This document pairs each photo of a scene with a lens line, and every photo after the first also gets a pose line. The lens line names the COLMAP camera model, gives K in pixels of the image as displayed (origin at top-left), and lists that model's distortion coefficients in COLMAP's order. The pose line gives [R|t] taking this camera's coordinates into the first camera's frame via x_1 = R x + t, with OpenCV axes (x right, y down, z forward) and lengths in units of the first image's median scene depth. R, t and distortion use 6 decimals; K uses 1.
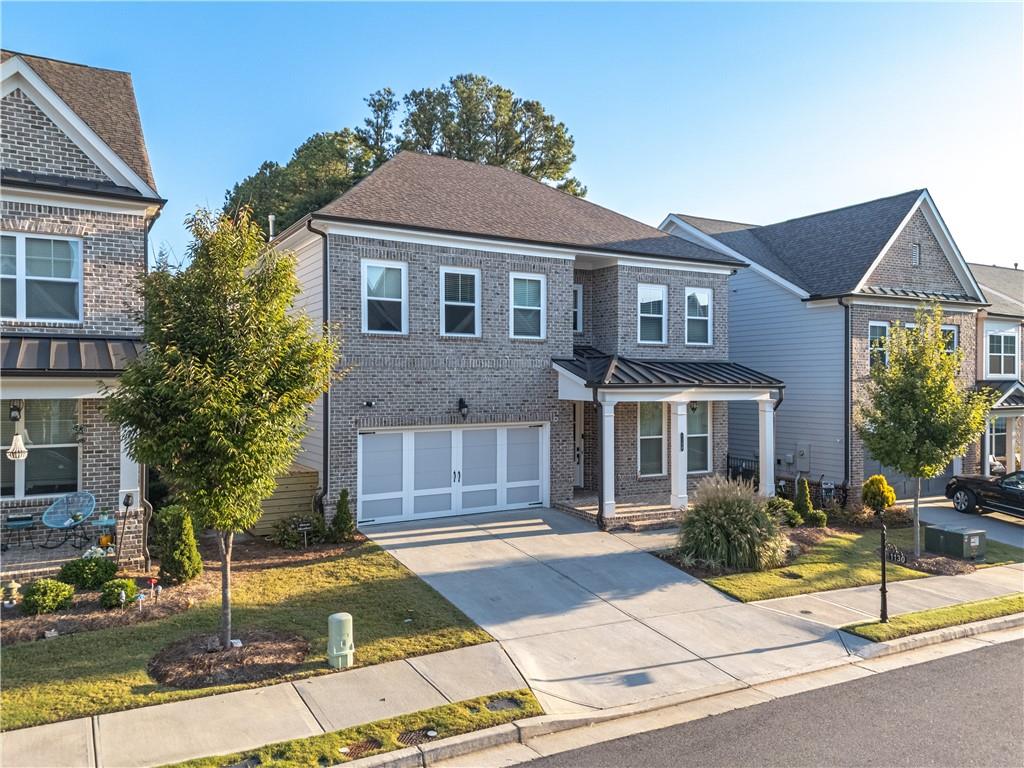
lens RADIAL K [[749.3, 0, 515.4], [0, 749.3, 382.9], [0, 0, 1]] dist [0.087015, -0.059093]
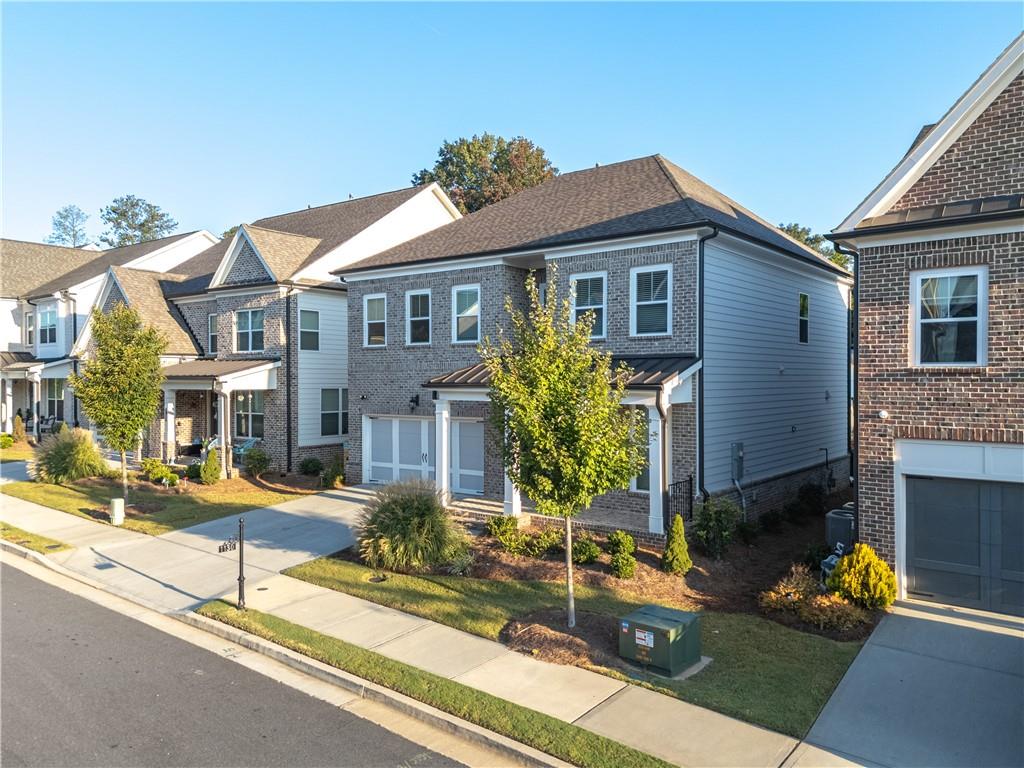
lens RADIAL K [[749.3, 0, 515.4], [0, 749.3, 382.9], [0, 0, 1]] dist [0.087015, -0.059093]
pose [[0.377340, 0.001746, -0.926073, 1.141785], [-0.000056, 0.999998, 0.001863, -0.001497], [0.926075, -0.000652, 0.377339, 0.681809]]
